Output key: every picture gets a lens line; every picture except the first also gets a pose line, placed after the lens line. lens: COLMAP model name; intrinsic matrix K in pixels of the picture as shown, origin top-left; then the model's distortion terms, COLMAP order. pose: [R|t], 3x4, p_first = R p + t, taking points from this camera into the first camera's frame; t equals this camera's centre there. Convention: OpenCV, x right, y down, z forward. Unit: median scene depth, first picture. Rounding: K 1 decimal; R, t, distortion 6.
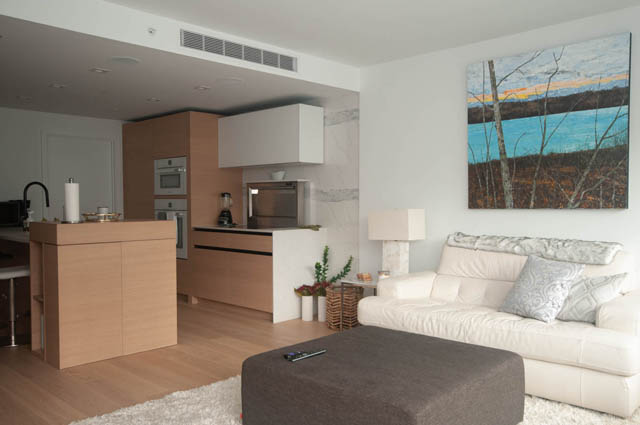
lens RADIAL K [[554.1, 0, 319.6], [0, 554.1, 214.1], [0, 0, 1]] dist [0.007056, 0.012401]
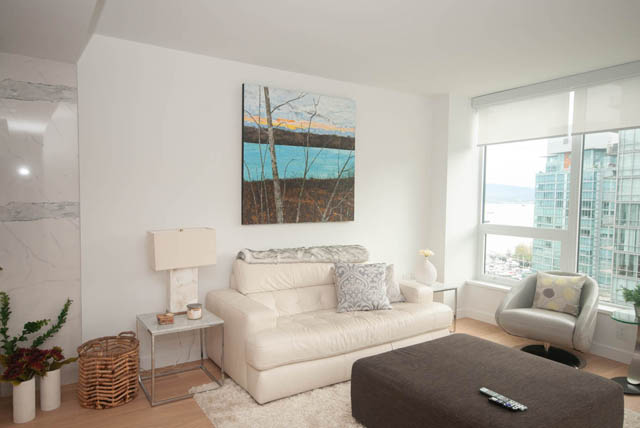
lens RADIAL K [[442.7, 0, 303.9], [0, 442.7, 216.9], [0, 0, 1]] dist [-0.006934, 0.002848]
pose [[0.215999, -0.044591, 0.975375, -0.548752], [0.008329, 0.999004, 0.043827, -0.064440], [-0.976358, -0.001342, 0.216155, 0.776412]]
